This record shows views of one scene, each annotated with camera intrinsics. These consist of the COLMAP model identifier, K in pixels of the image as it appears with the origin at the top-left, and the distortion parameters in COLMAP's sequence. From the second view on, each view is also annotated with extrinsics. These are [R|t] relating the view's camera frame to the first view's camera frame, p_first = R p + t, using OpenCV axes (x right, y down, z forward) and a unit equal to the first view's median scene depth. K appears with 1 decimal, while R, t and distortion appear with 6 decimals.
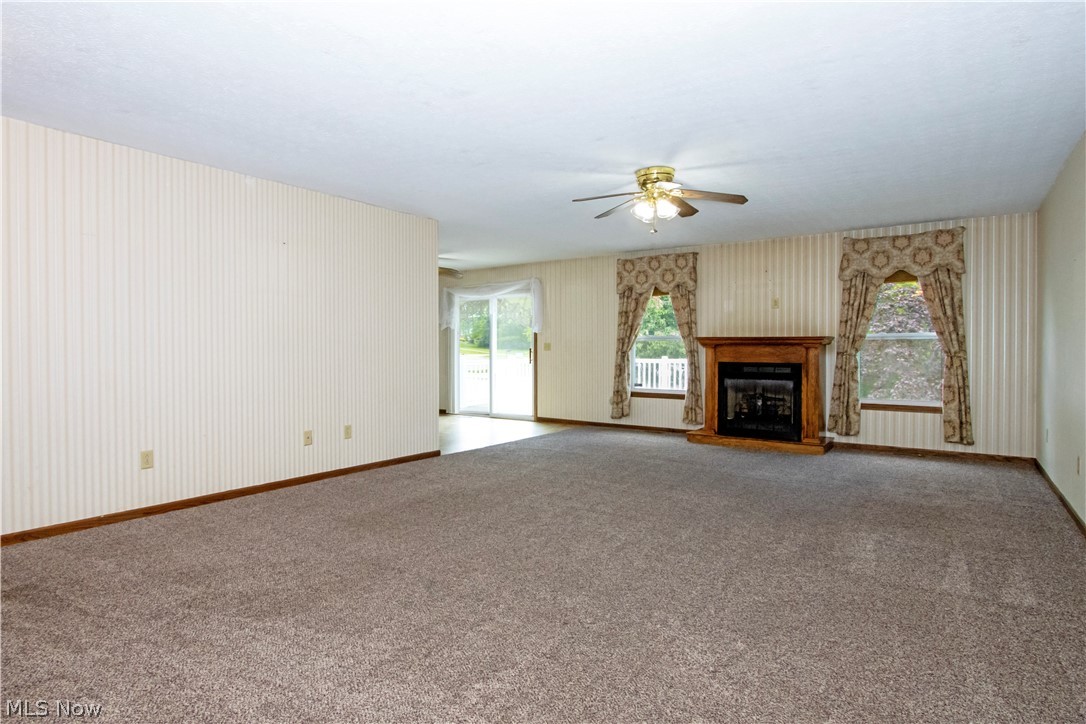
lens RADIAL K [[499.4, 0, 541.5], [0, 499.4, 359.3], [0, 0, 1]] dist [-0.013879, 0.001165]
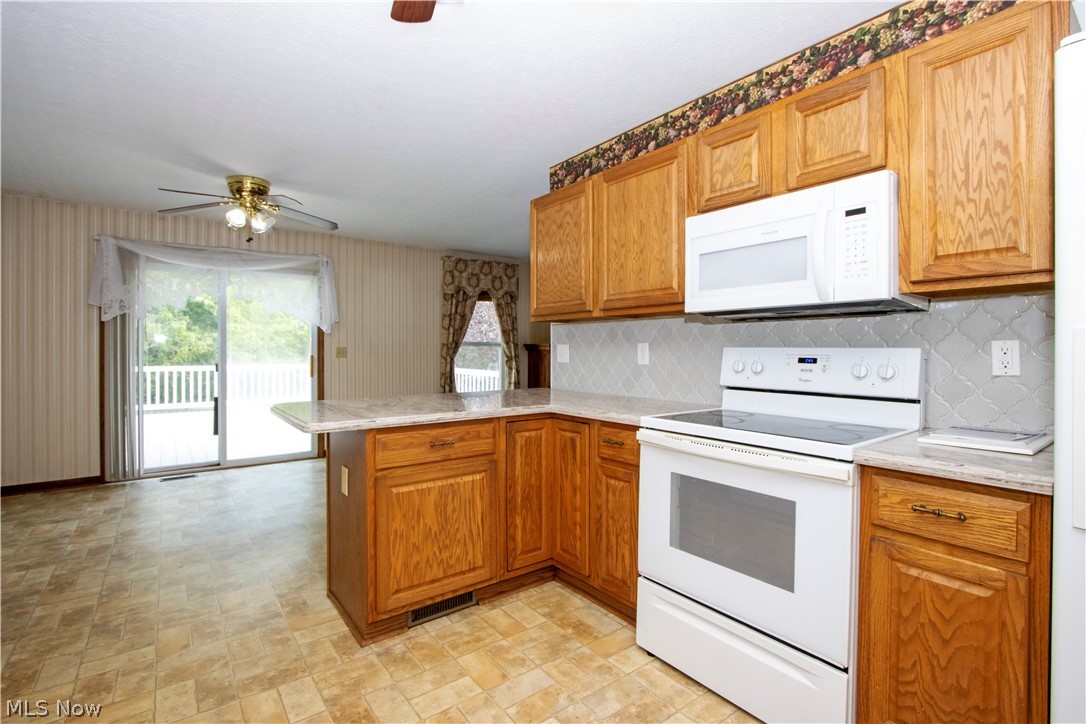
lens RADIAL K [[499.4, 0, 535.7], [0, 499.4, 353.3], [0, 0, 1]] dist [-0.013879, 0.001165]
pose [[0.422175, -0.005316, 0.906499, -0.533406], [0.010849, 0.999941, 0.000812, -0.021405], [-0.906450, 0.009491, 0.422207, 0.427312]]
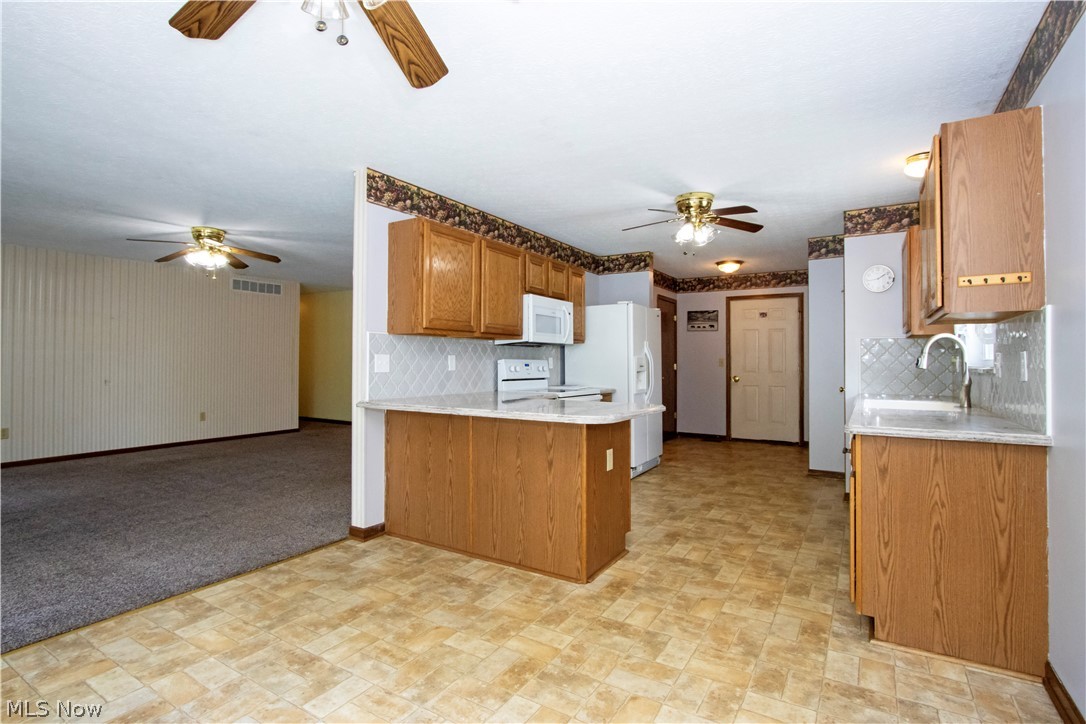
lens RADIAL K [[526.1, 0, 544.9], [0, 526.1, 356.3], [0, 0, 1]] dist [0.004962, 0.000386]
pose [[-0.998364, -0.000891, 0.057167, -0.288992], [-0.000630, 0.999989, 0.004568, -0.029585], [-0.057171, 0.004525, -0.998354, 1.062863]]
